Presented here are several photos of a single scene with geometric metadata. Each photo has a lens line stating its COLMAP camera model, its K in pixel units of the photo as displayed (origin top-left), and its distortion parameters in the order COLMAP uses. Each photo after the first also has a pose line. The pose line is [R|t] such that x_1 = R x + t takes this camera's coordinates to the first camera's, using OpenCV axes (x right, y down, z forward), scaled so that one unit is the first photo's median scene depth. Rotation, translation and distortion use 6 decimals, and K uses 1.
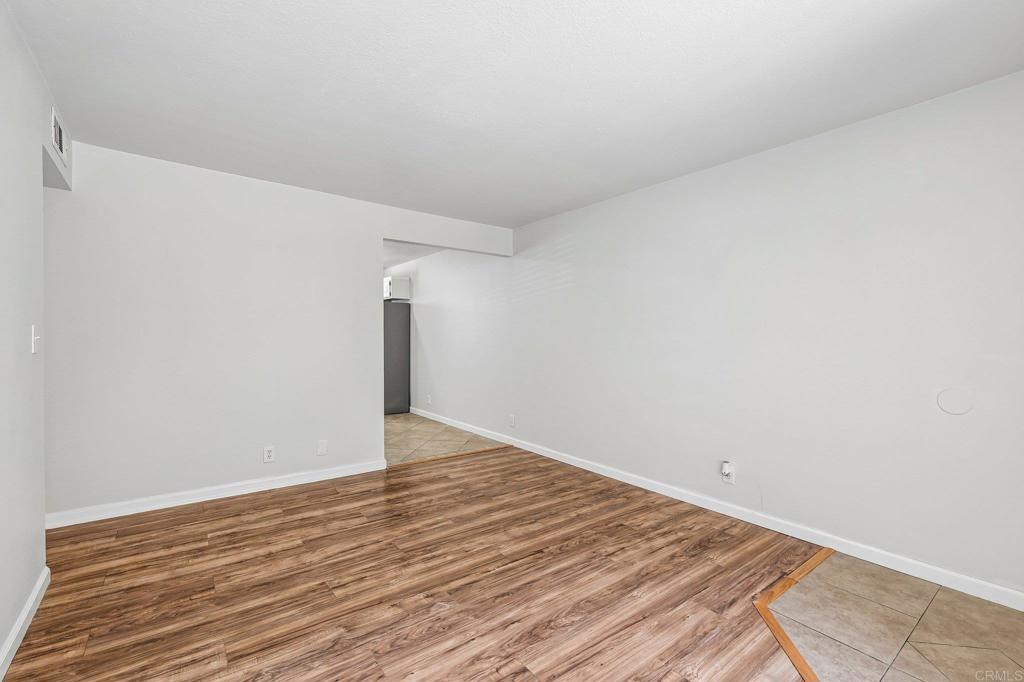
lens RADIAL K [[445.8, 0, 511.2], [0, 445.8, 336.2], [0, 0, 1]] dist [0.004146, -0.000024]
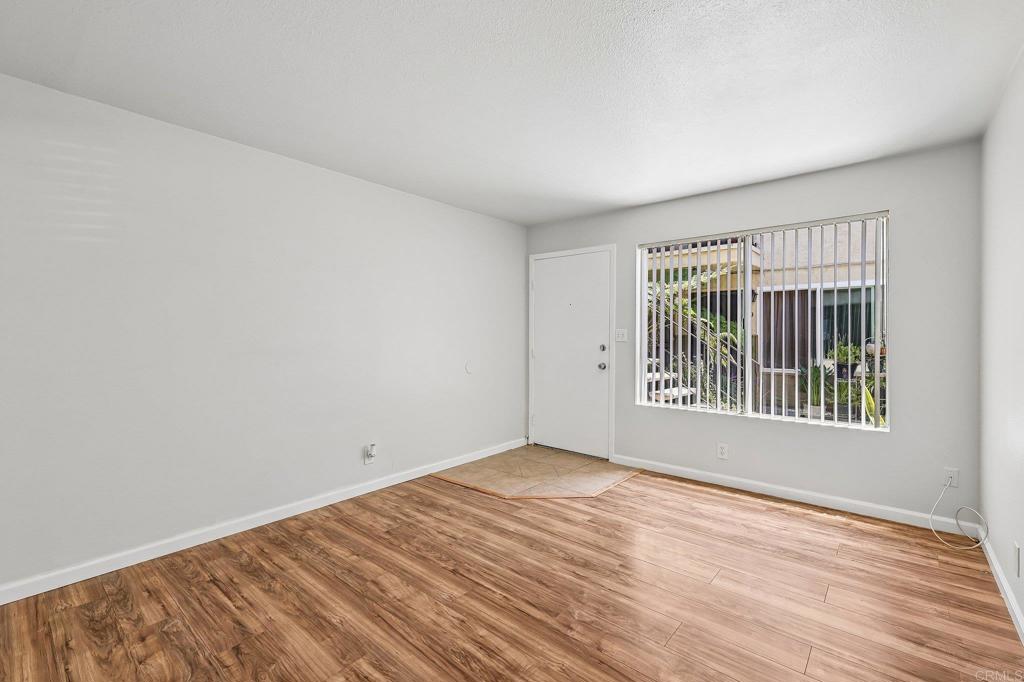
lens RADIAL K [[445.8, 0, 511.2], [0, 445.8, 336.2], [0, 0, 1]] dist [0.004146, -0.000024]
pose [[-0.210658, -0.009791, 0.977511, -0.840872], [-0.001053, 0.999952, 0.009788, -0.010598], [-0.977559, 0.001032, -0.210658, 1.061281]]
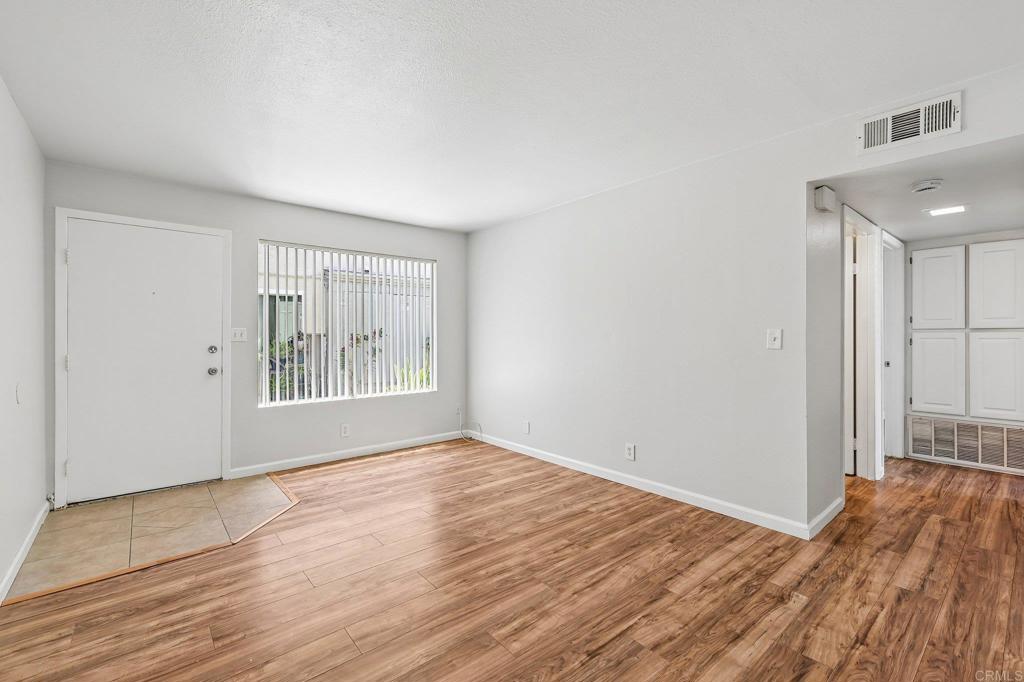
lens RADIAL K [[445.8, 0, 511.2], [0, 445.8, 336.2], [0, 0, 1]] dist [0.004146, -0.000024]
pose [[-0.998935, -0.003848, -0.045982, -0.146349], [-0.004098, 0.999977, 0.005341, -0.003567], [0.045961, 0.005524, -0.998928, 1.847541]]
